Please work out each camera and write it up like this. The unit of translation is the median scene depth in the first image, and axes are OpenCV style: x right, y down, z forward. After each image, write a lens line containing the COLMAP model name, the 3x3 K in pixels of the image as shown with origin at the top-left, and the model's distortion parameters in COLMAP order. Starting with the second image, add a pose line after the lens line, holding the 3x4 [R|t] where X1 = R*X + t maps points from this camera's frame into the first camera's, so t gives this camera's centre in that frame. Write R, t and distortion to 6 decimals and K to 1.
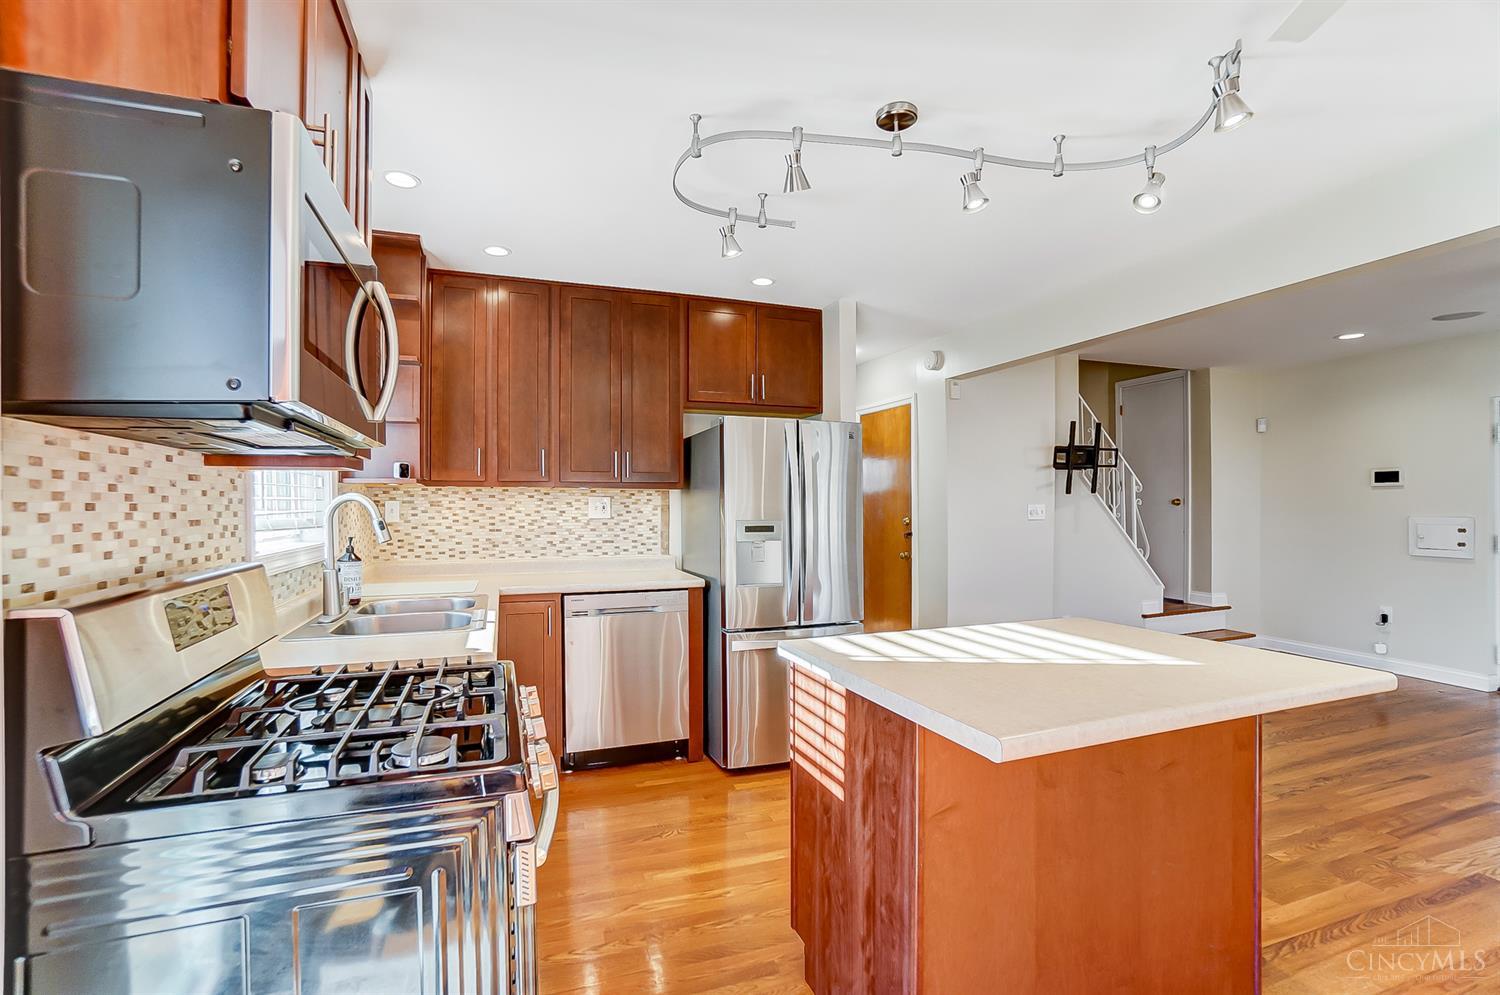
lens RADIAL K [[681.7, 0, 750.0], [0, 681.7, 497.5], [0, 0, 1]] dist [-0.062148, 0.025955]
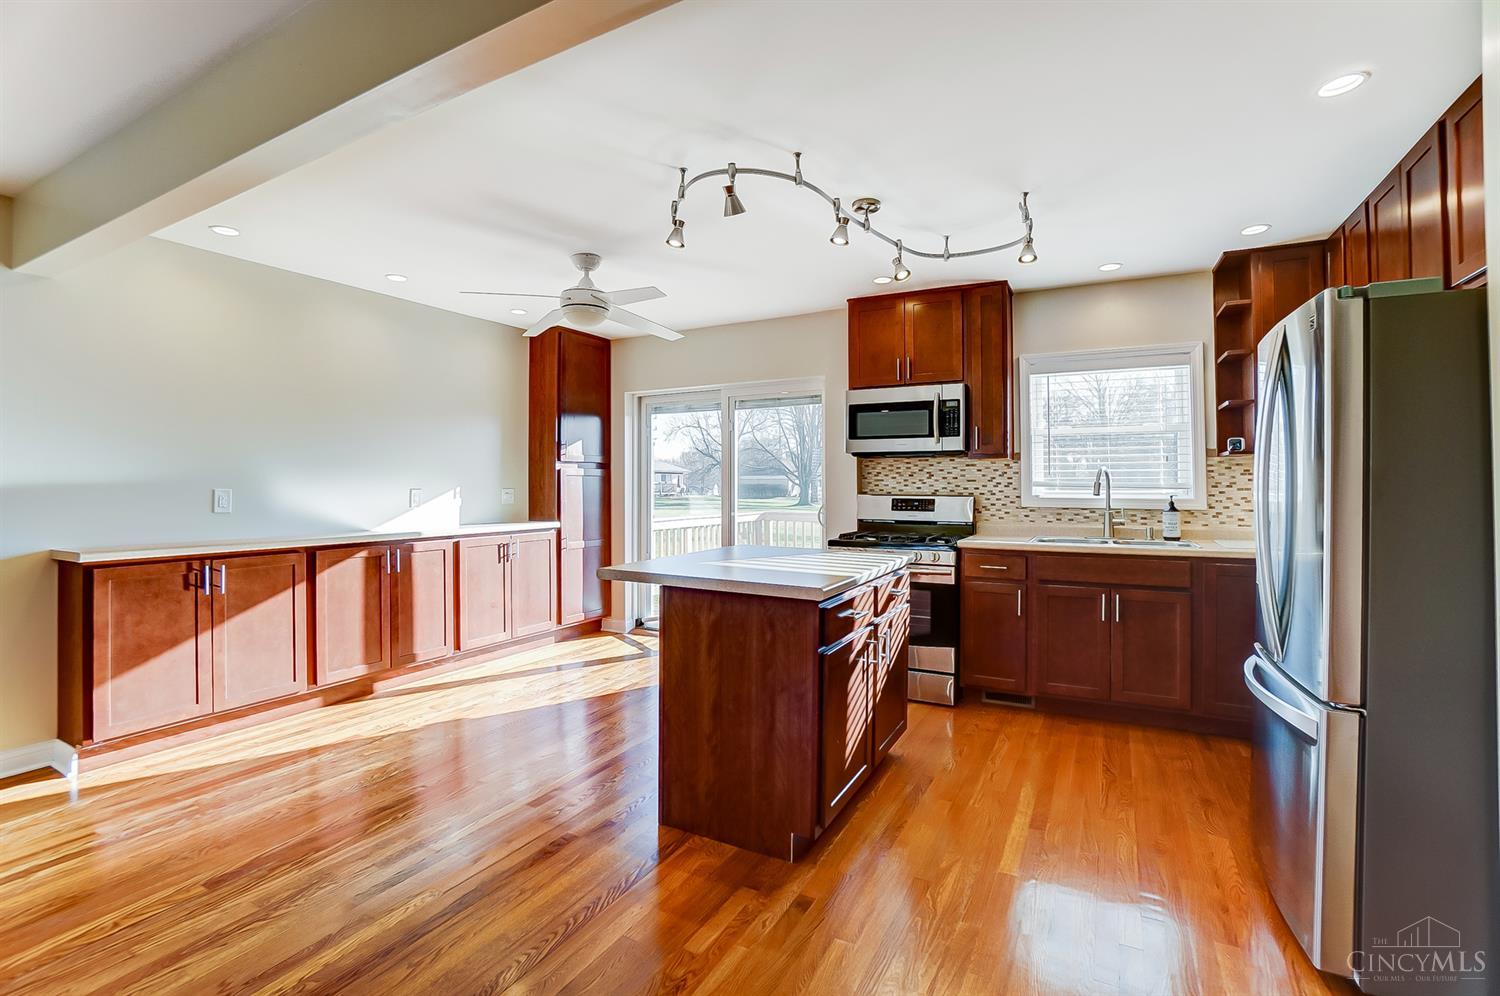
lens RADIAL K [[668.1, 0, 745.9], [0, 668.1, 487.3], [0, 0, 1]] dist [-0.065851, 0.023897]
pose [[-0.749278, 0.003650, -0.662245, 0.577418], [0.007832, 0.999964, -0.003350, 0.022228], [0.662209, -0.007697, -0.749280, 0.807770]]
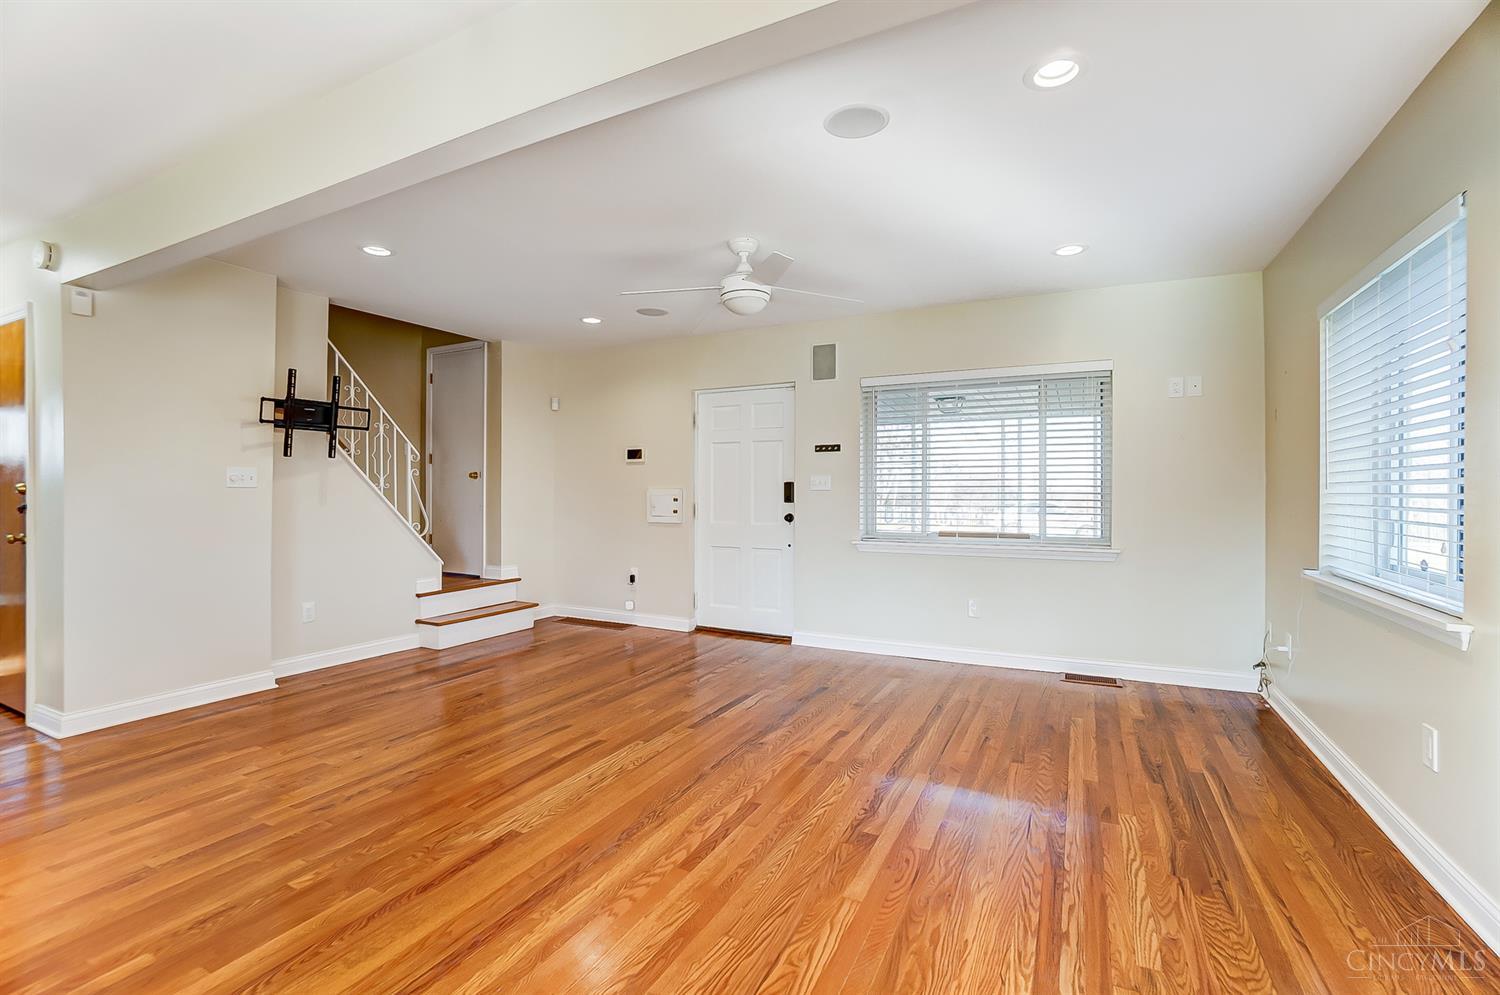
lens RADIAL K [[668.1, 0, 745.9], [0, 668.1, 486.8], [0, 0, 1]] dist [-0.065851, 0.023897]
pose [[0.730897, 0.010757, 0.682403, 0.350160], [-0.010828, 0.999933, -0.004164, 0.030223], [-0.682402, -0.004346, 0.730964, 0.026927]]
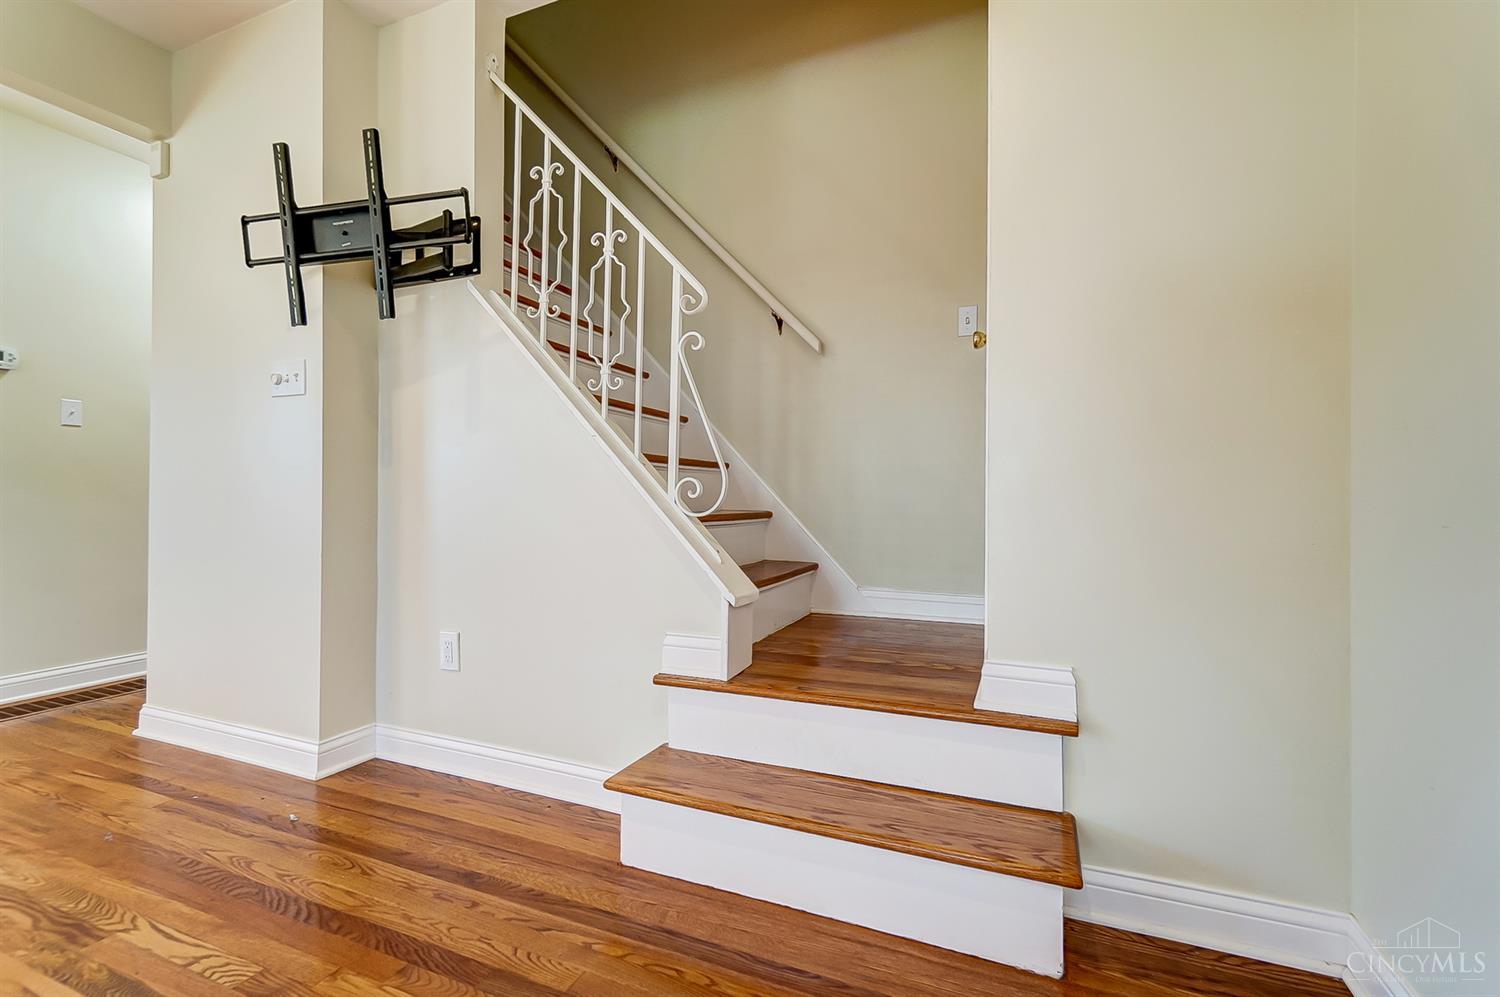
lens RADIAL K [[663.5, 0, 750.0], [0, 663.5, 498.5], [0, 0, 1]] dist [-0.000257, 0.000062]
pose [[0.740948, 0.010014, -0.671488, 0.993192], [-0.008039, 0.999949, 0.006042, 0.100708], [0.671514, 0.000921, 0.740991, 0.919667]]
